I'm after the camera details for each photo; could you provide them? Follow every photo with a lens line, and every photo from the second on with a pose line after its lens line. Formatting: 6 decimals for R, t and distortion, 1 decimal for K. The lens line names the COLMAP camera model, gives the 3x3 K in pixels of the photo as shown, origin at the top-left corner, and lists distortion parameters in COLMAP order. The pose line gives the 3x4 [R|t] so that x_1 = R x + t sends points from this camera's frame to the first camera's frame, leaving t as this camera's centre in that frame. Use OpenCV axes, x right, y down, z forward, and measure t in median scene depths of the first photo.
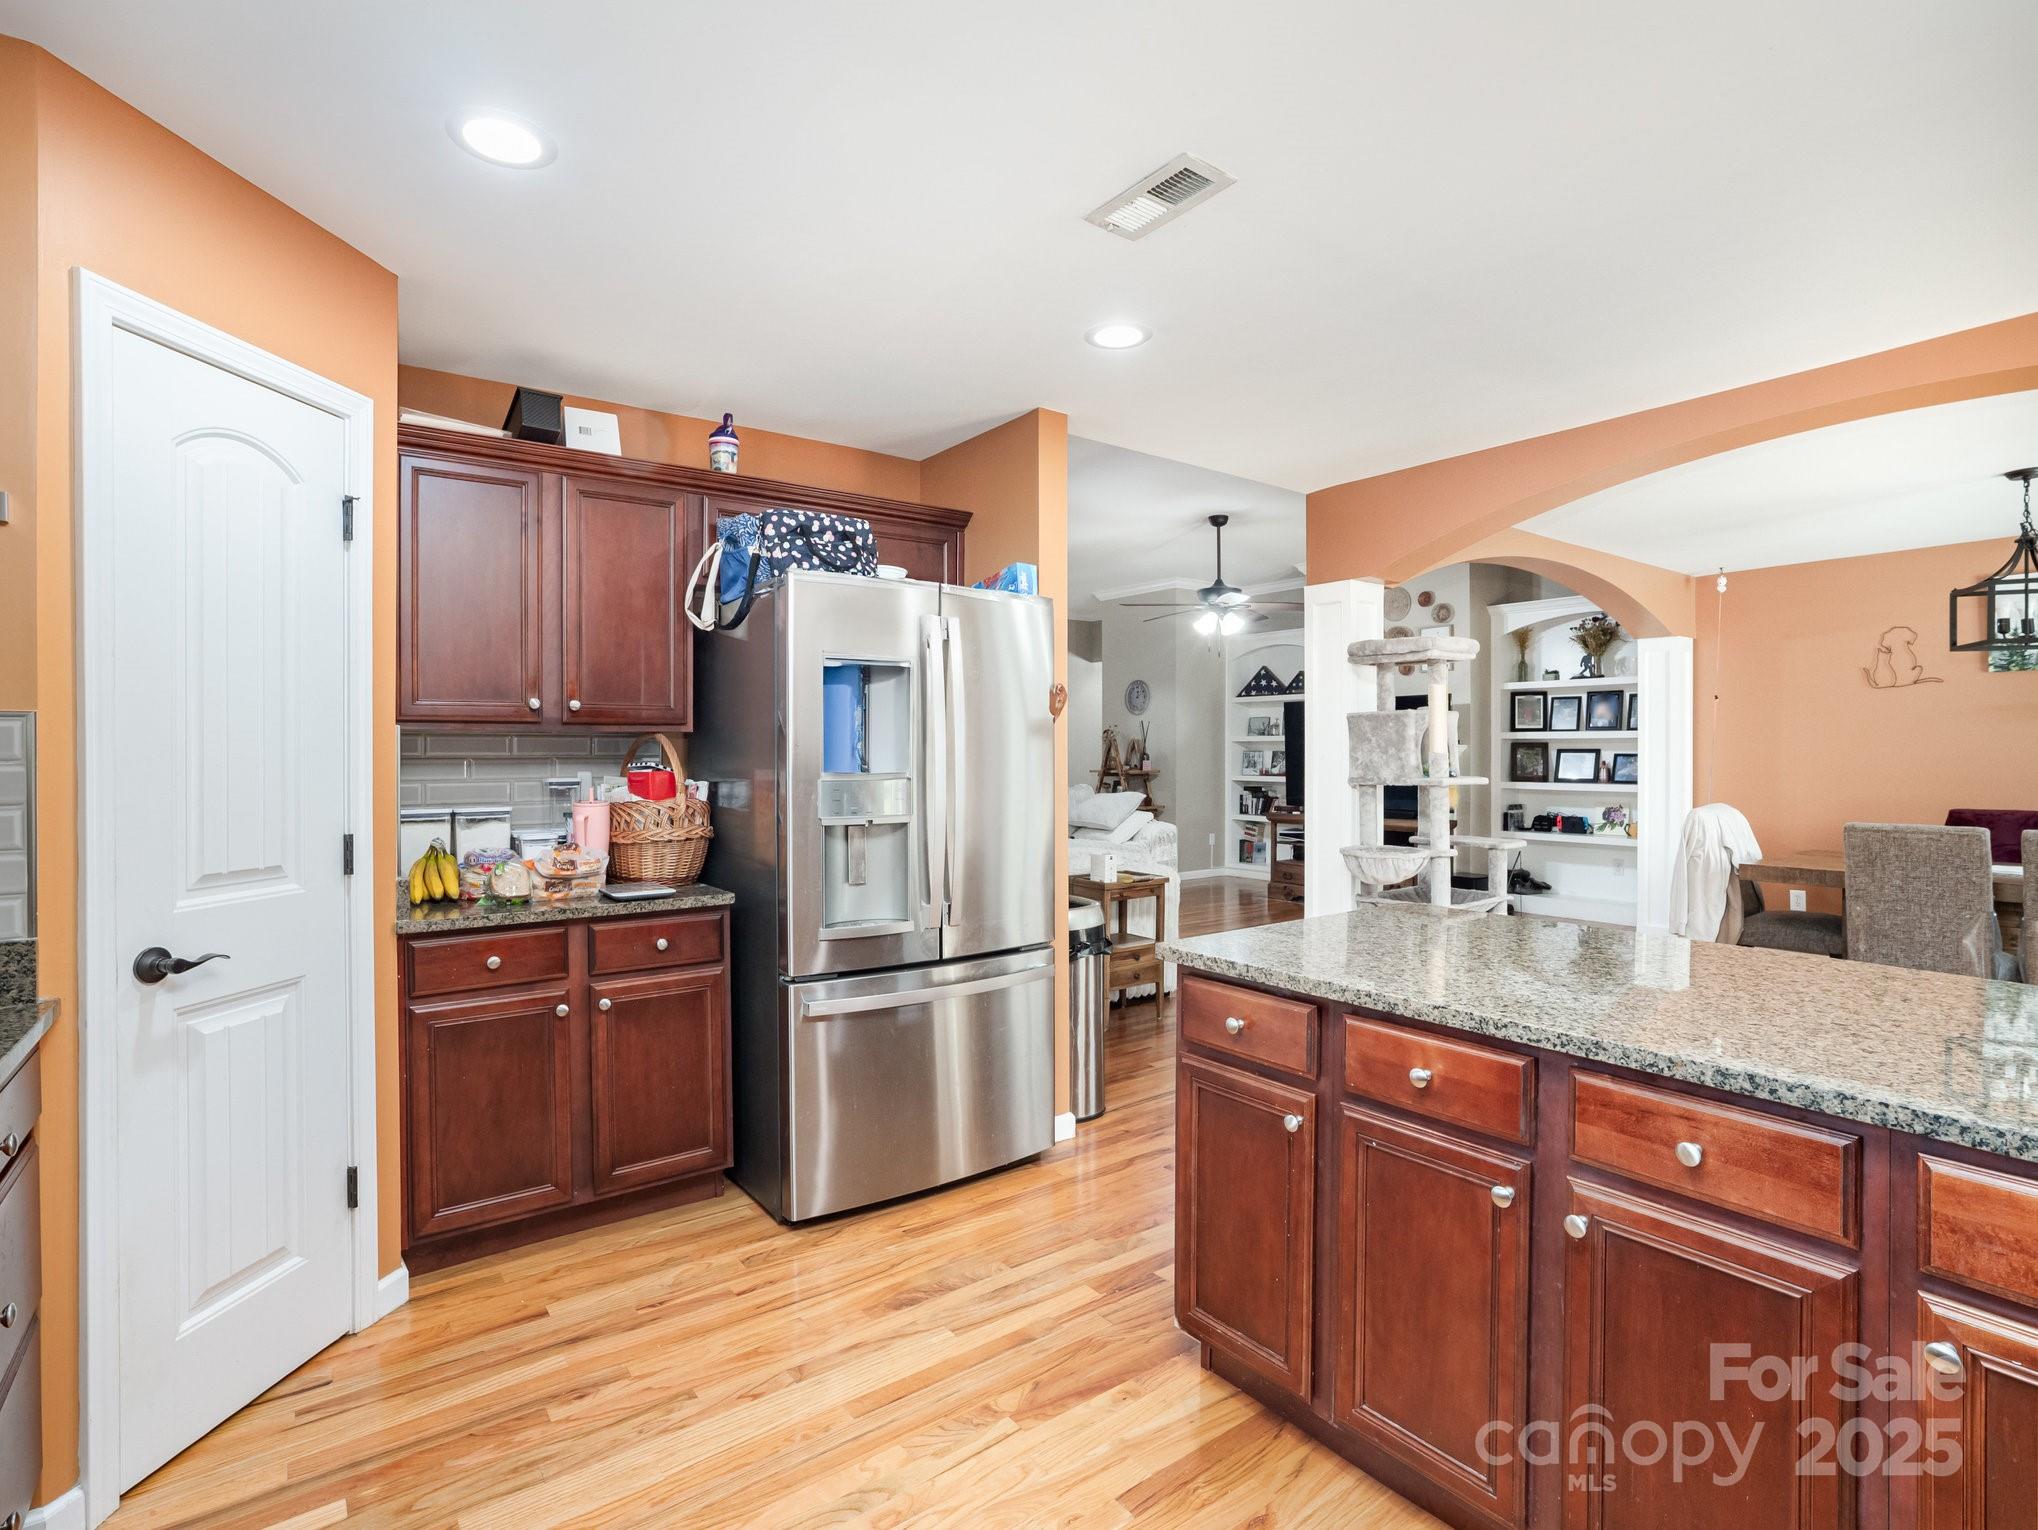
lens RADIAL K [[1015.7, 0, 1005.1], [0, 1015.7, 753.9], [0, 0, 1]] dist [-0.030250, 0.005876]
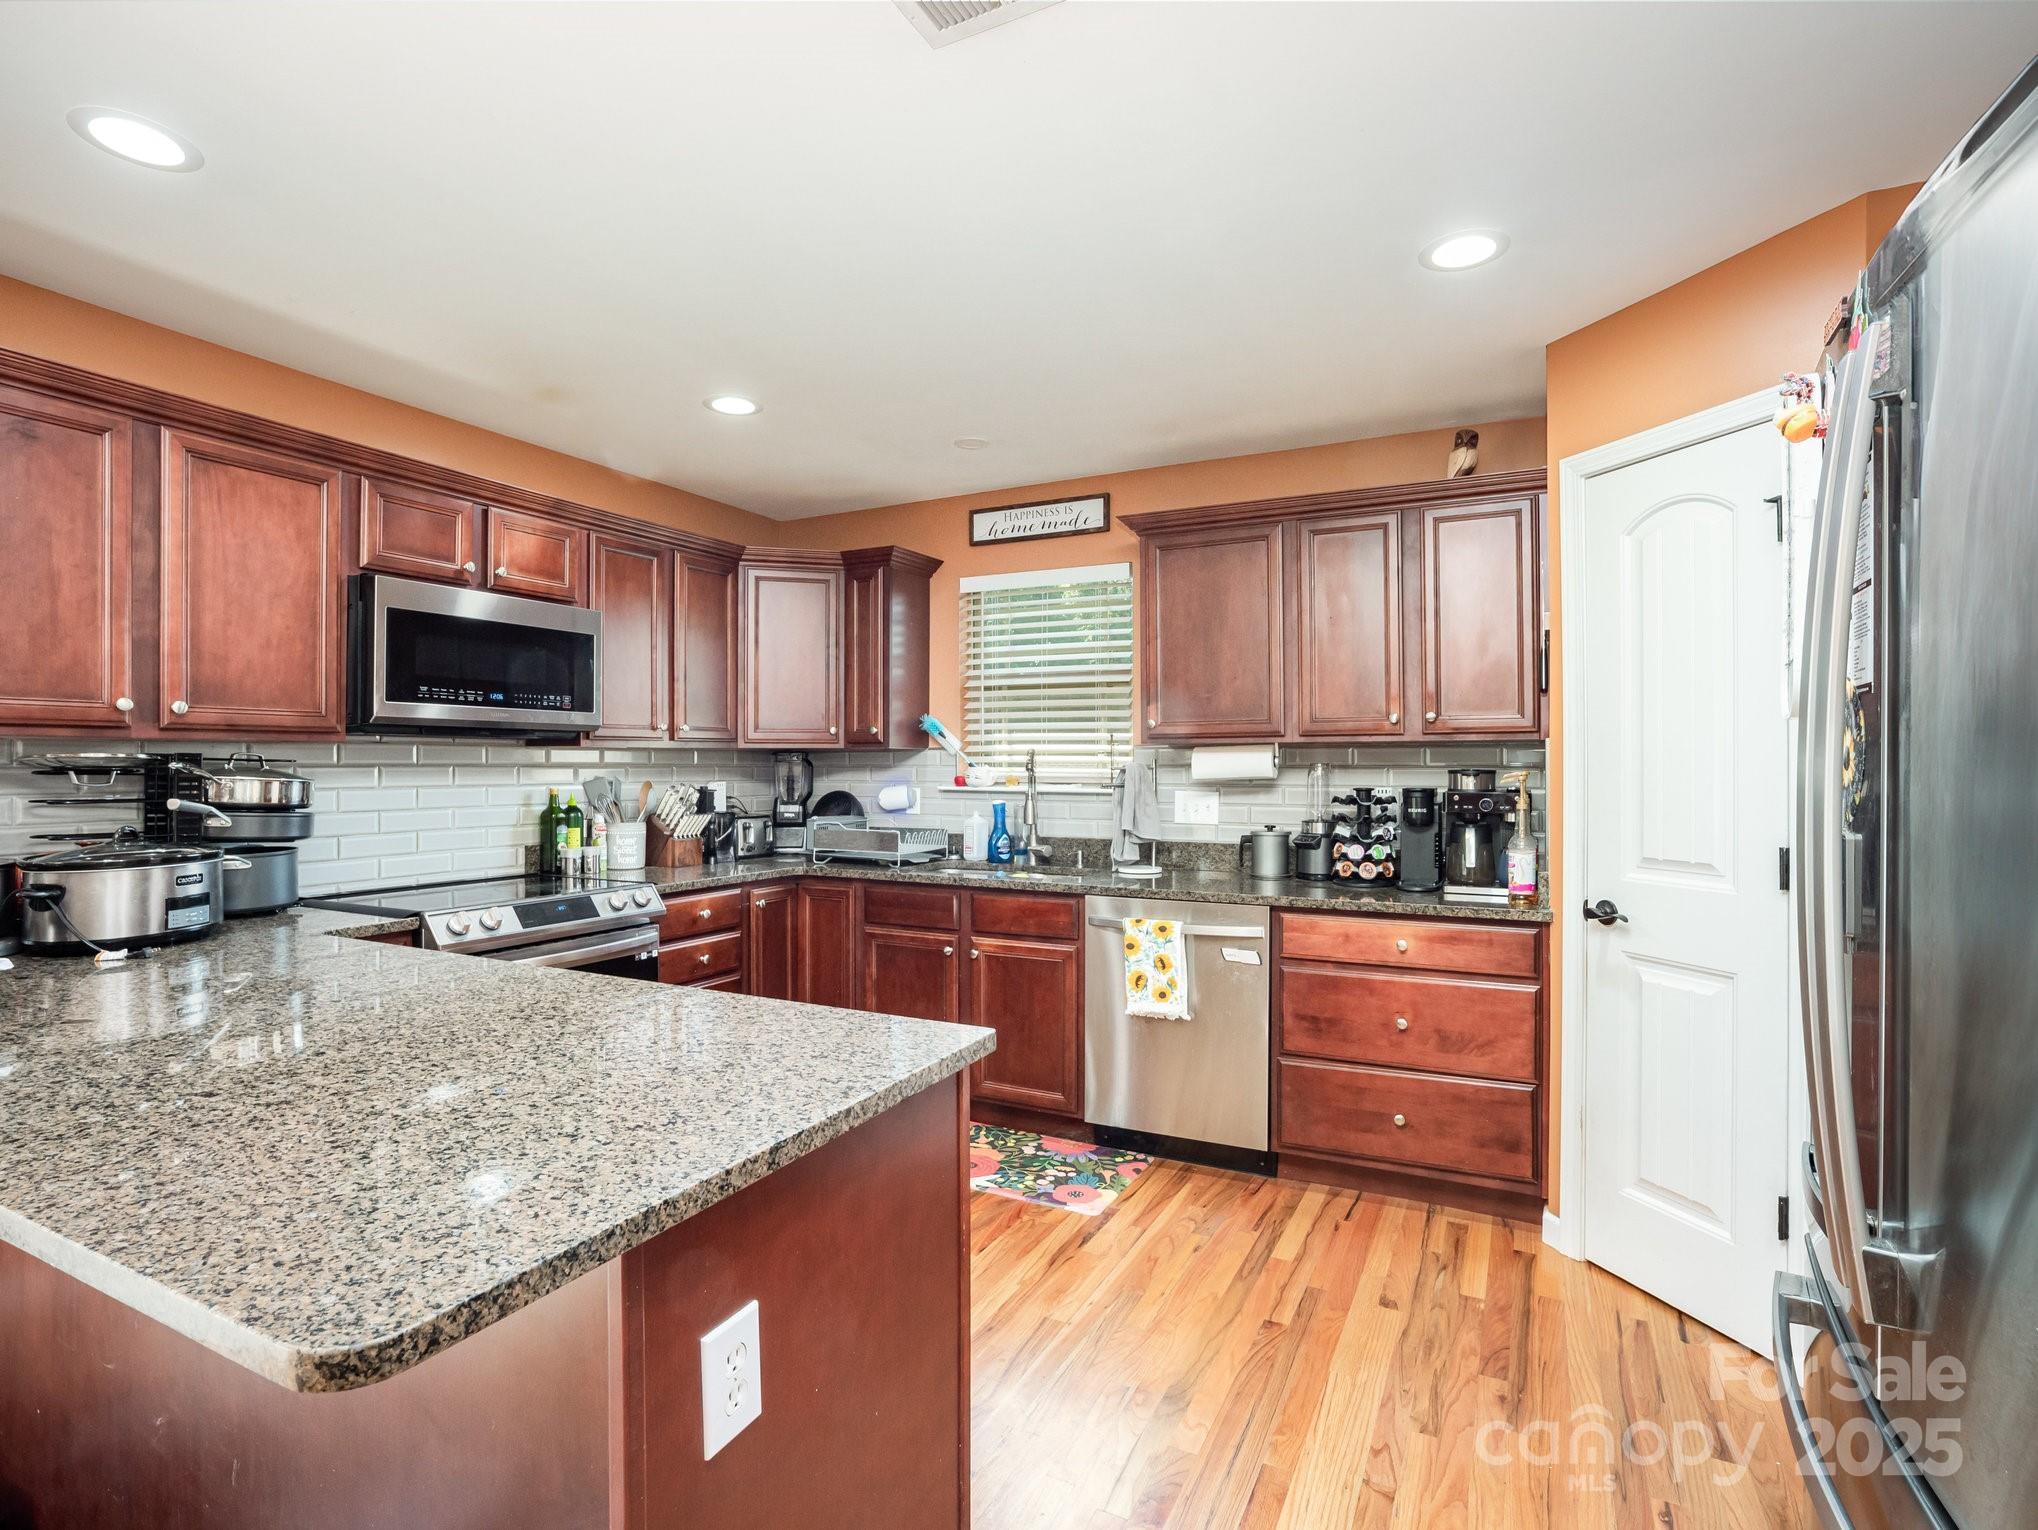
lens RADIAL K [[1015.7, 0, 1008.2], [0, 1015.7, 761.9], [0, 0, 1]] dist [-0.030250, 0.005876]
pose [[-0.898475, 0.001263, -0.439022, 0.400570], [-0.001370, 0.999983, 0.005681, -0.005807], [0.439022, 0.005706, -0.898458, 1.440930]]
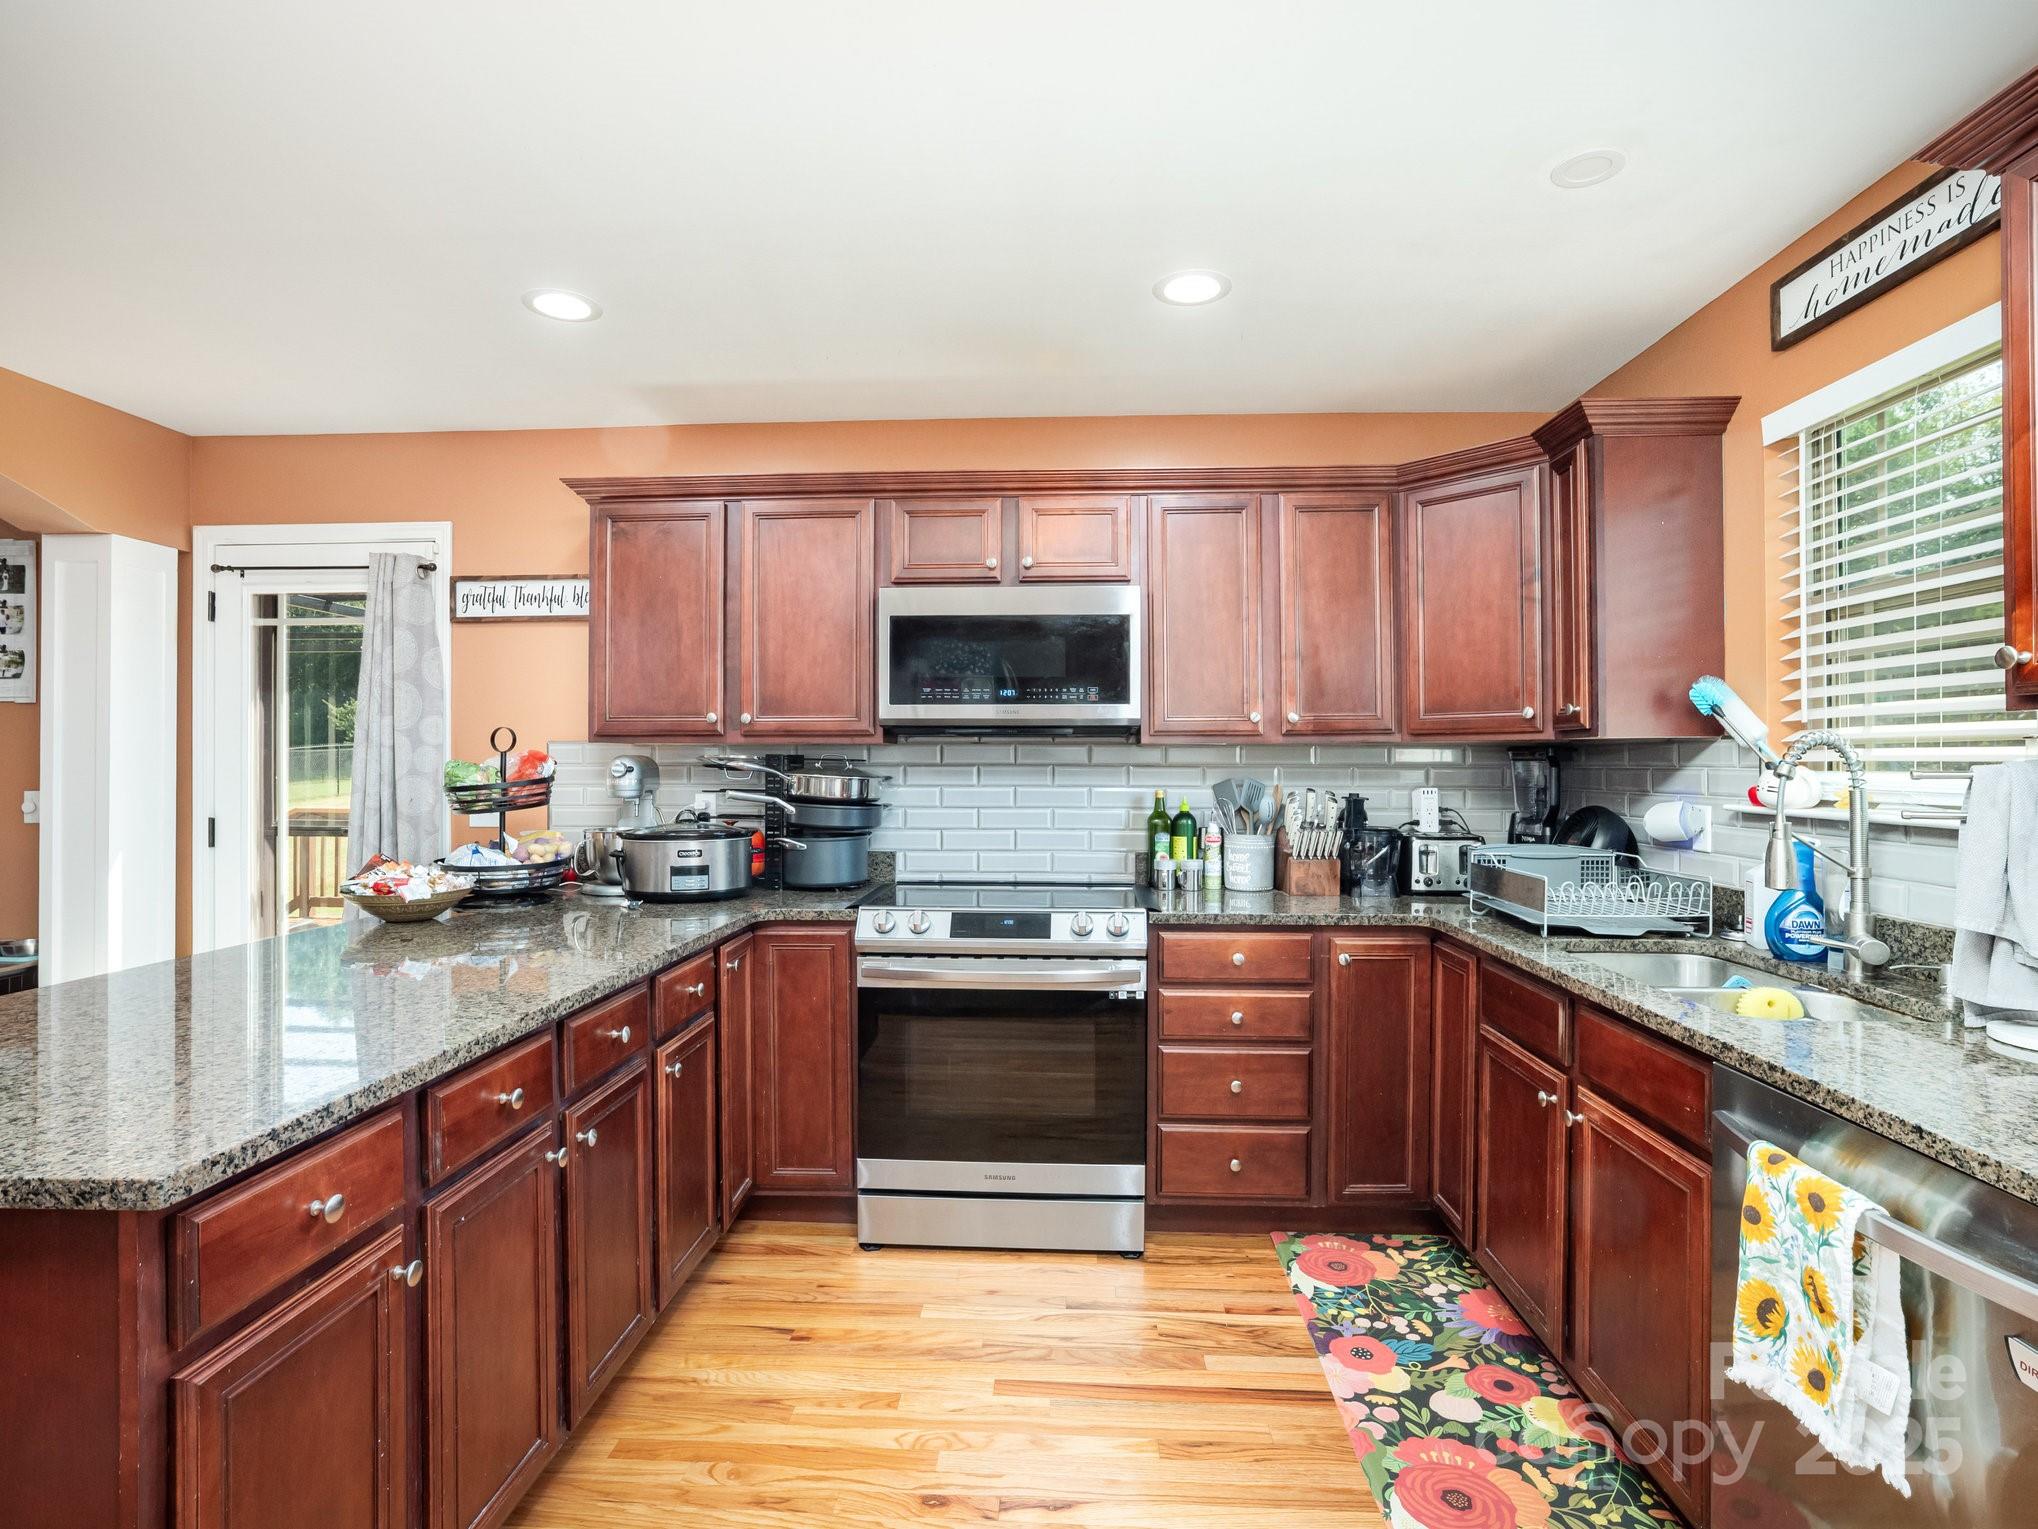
lens RADIAL K [[1015.7, 0, 1029.1], [0, 1015.7, 756.1], [0, 0, 1]] dist [-0.030250, 0.005876]
pose [[-0.776970, 0.007661, 0.629492, -0.376825], [0.005779, 0.999971, -0.005037, 0.002485], [-0.629512, -0.000276, -0.776991, 0.953789]]
